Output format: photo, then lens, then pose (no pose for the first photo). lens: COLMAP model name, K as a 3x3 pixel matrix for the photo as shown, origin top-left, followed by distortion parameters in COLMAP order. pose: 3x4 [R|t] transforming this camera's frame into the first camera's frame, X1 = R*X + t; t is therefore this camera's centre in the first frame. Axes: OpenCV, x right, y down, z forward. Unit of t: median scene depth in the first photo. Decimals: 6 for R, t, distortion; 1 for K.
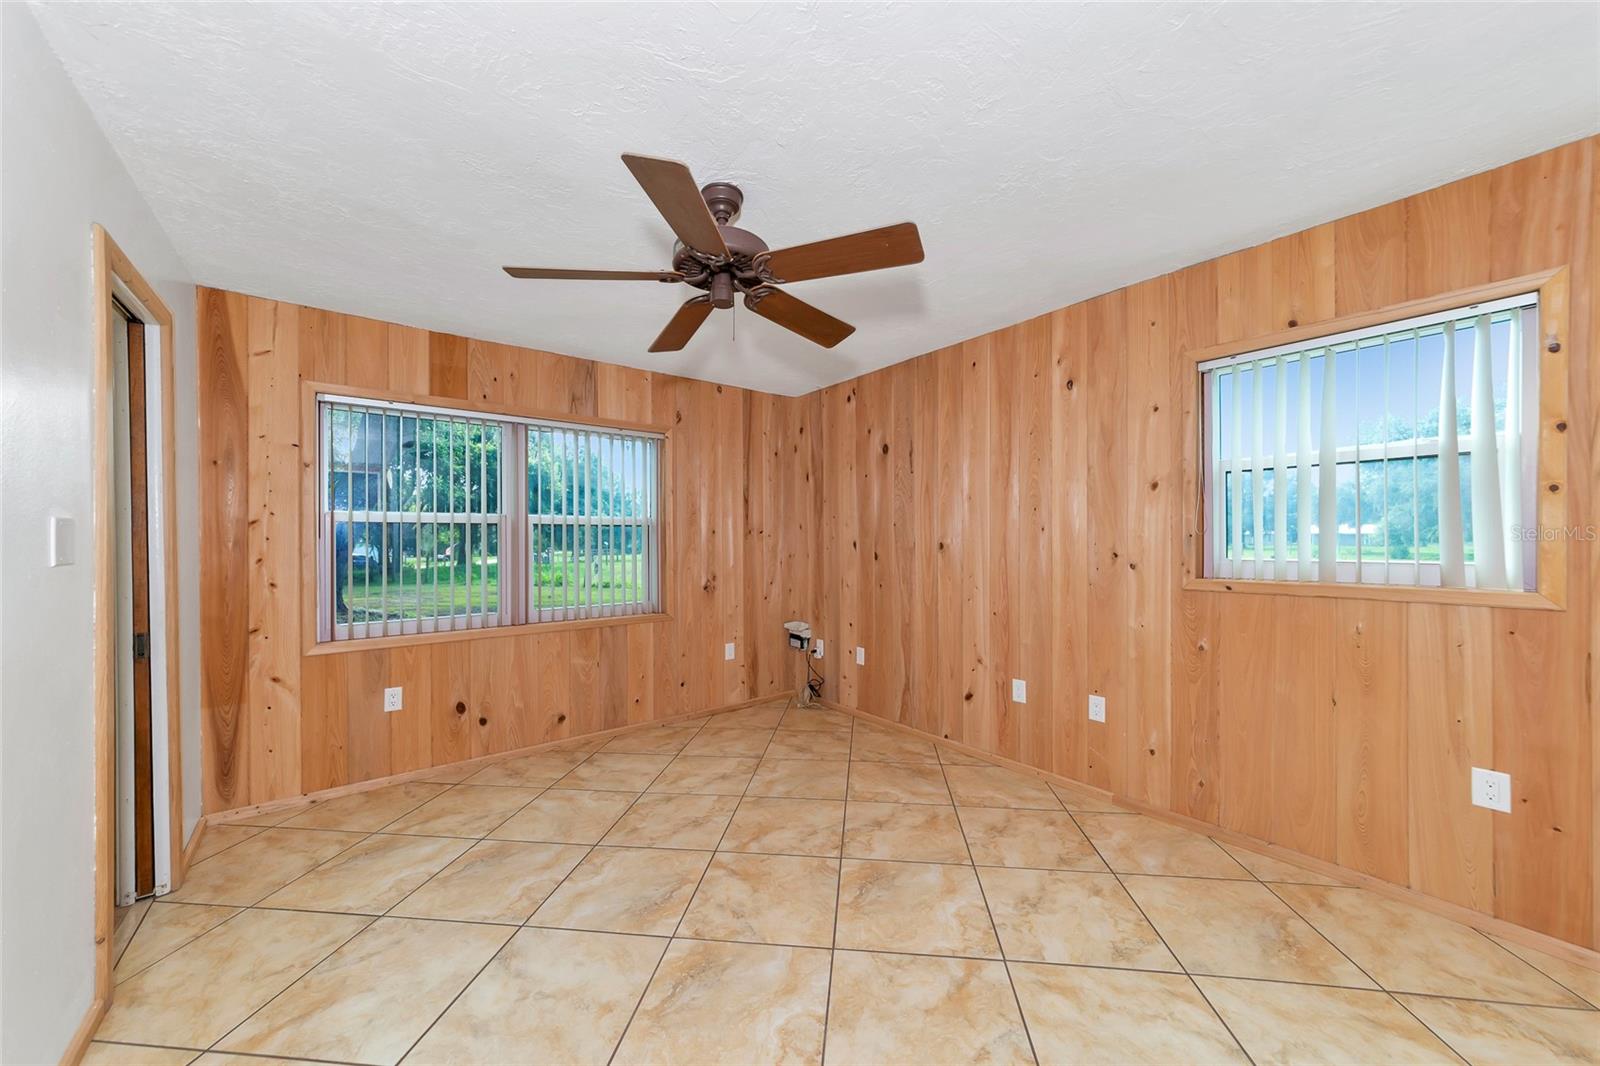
lens RADIAL K [[571.1, 0, 804.5], [0, 571.1, 548.9], [0, 0, 1]] dist [0.000597, 0.000202]
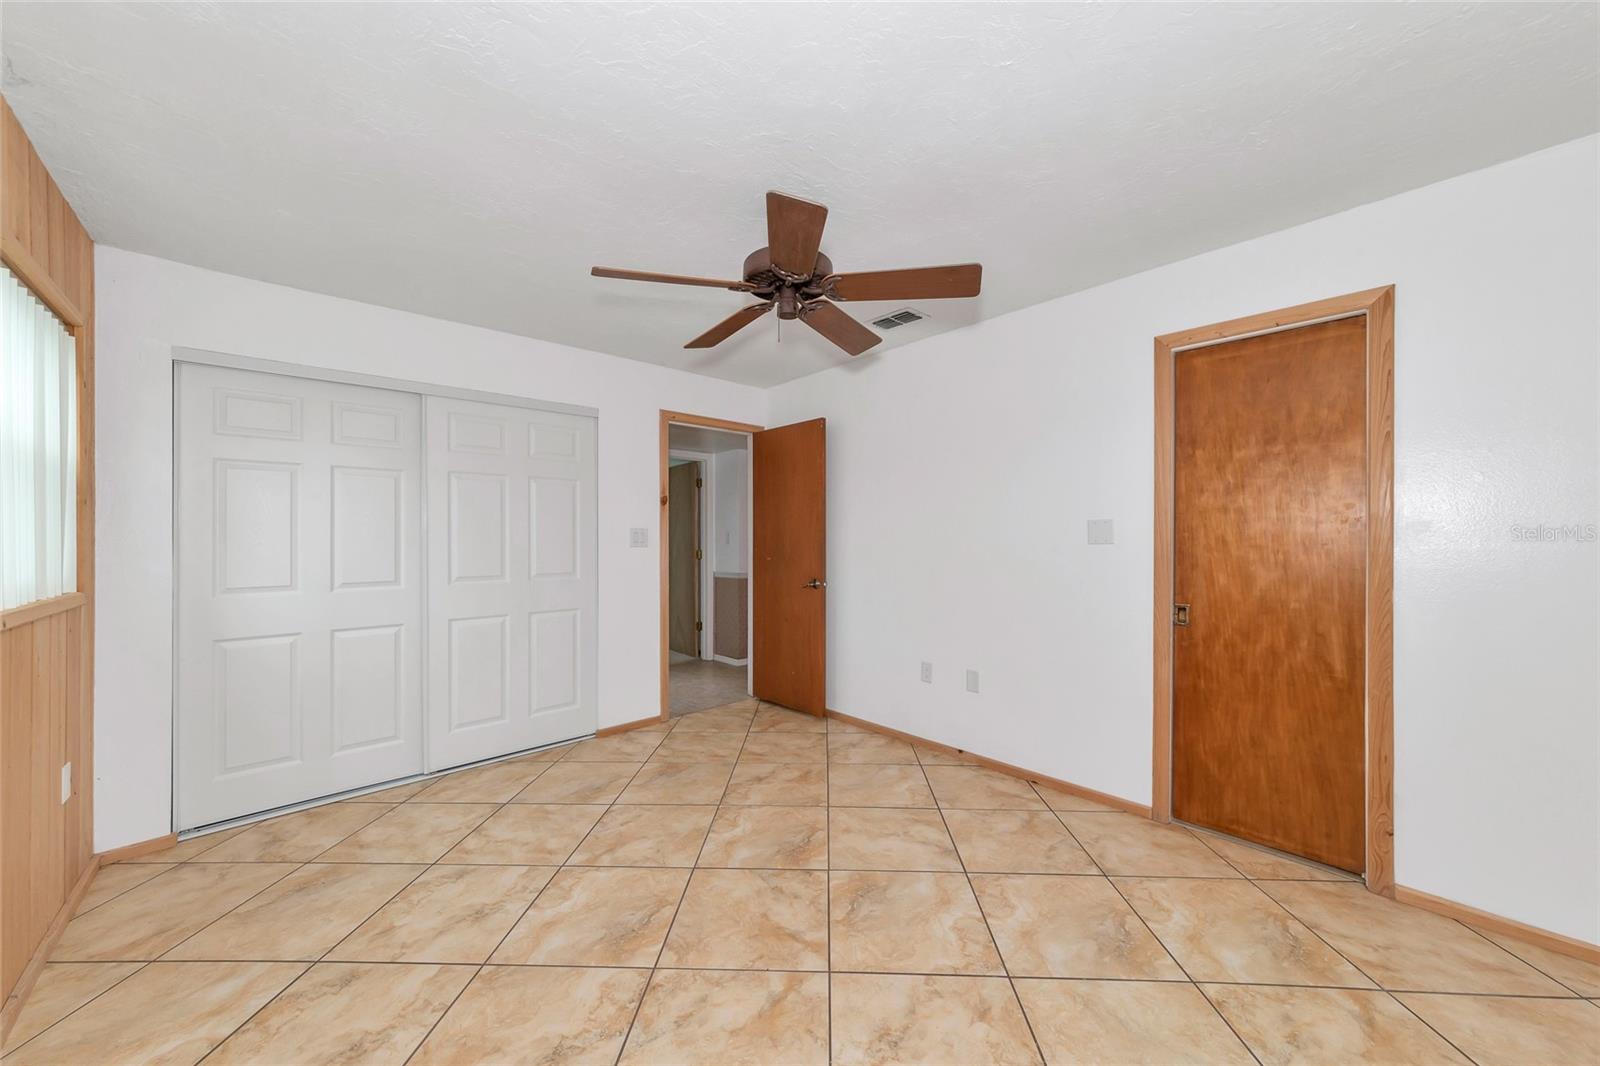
lens RADIAL K [[589.1, 0, 803.7], [0, 589.1, 535.9], [0, 0, 1]] dist [0.012534, 0.000077]
pose [[-0.997192, 0.017650, -0.072782, -0.069481], [0.017023, 0.999813, 0.009219, -0.017809], [0.072931, 0.007954, -0.997305, 1.503091]]
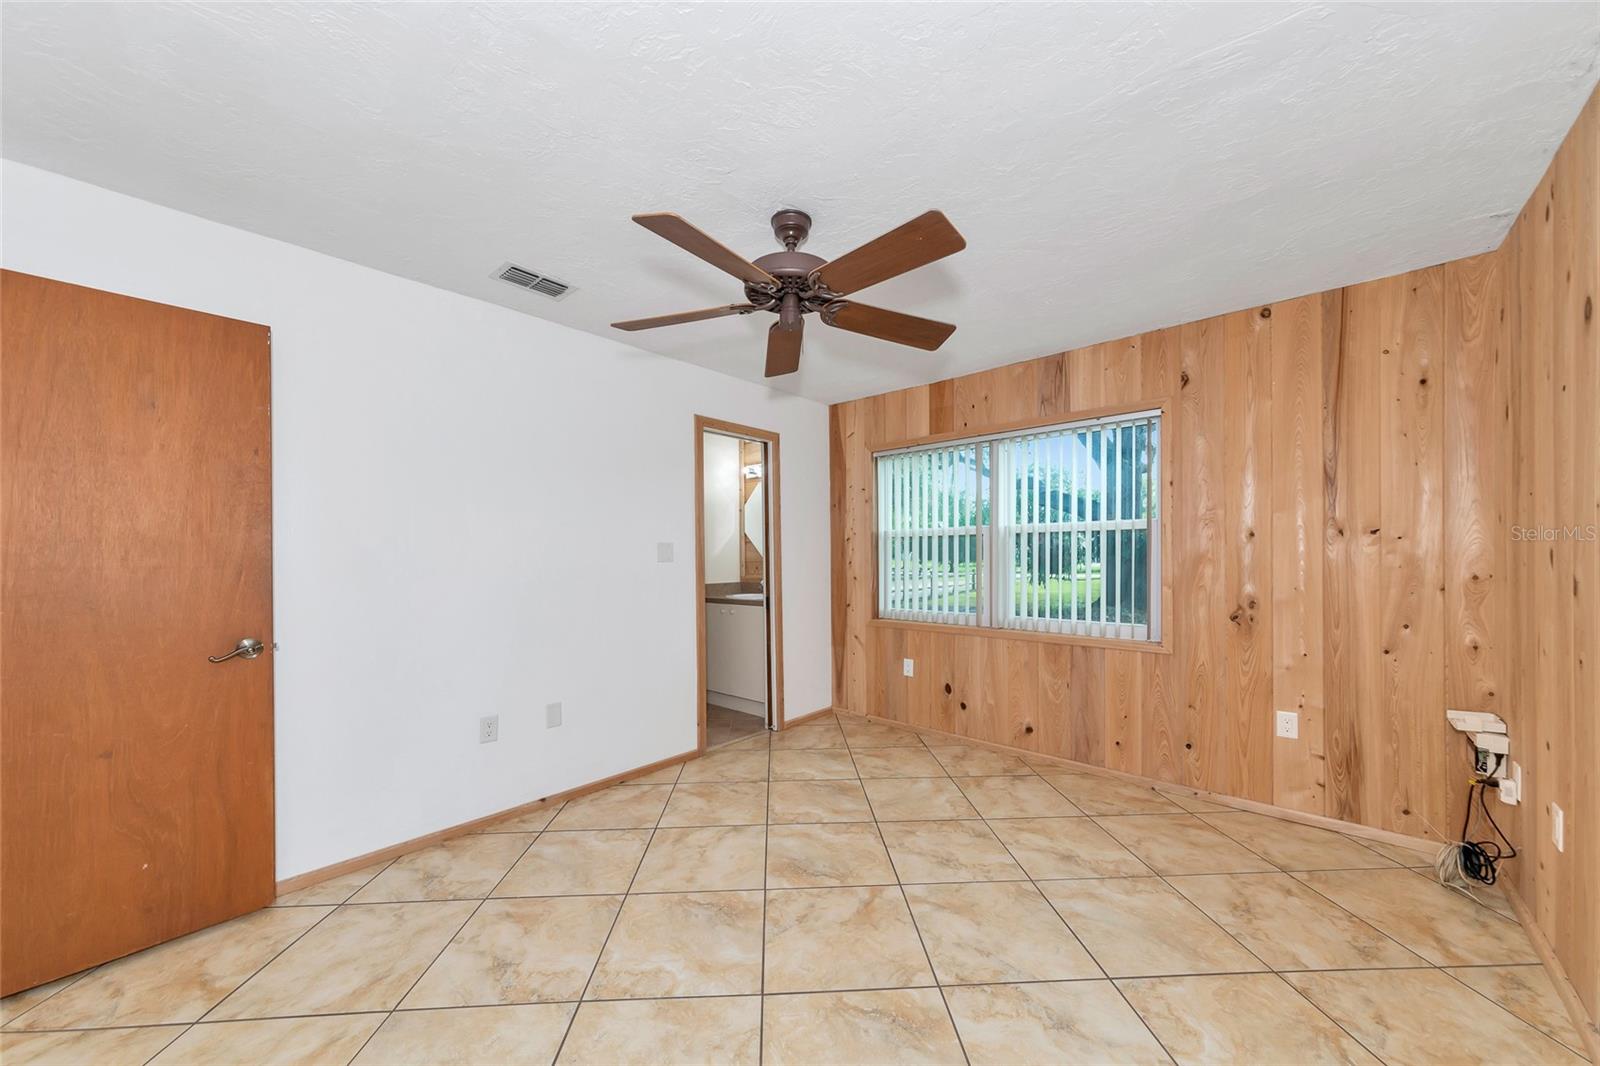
lens RADIAL K [[571.1, 0, 804.5], [0, 571.1, 548.9], [0, 0, 1]] dist [0.000597, 0.000202]
pose [[0.169836, 0.001231, -0.985472, 0.642589], [-0.006220, 0.999981, 0.000177, -0.017899], [0.985453, 0.006100, 0.169840, 0.594267]]
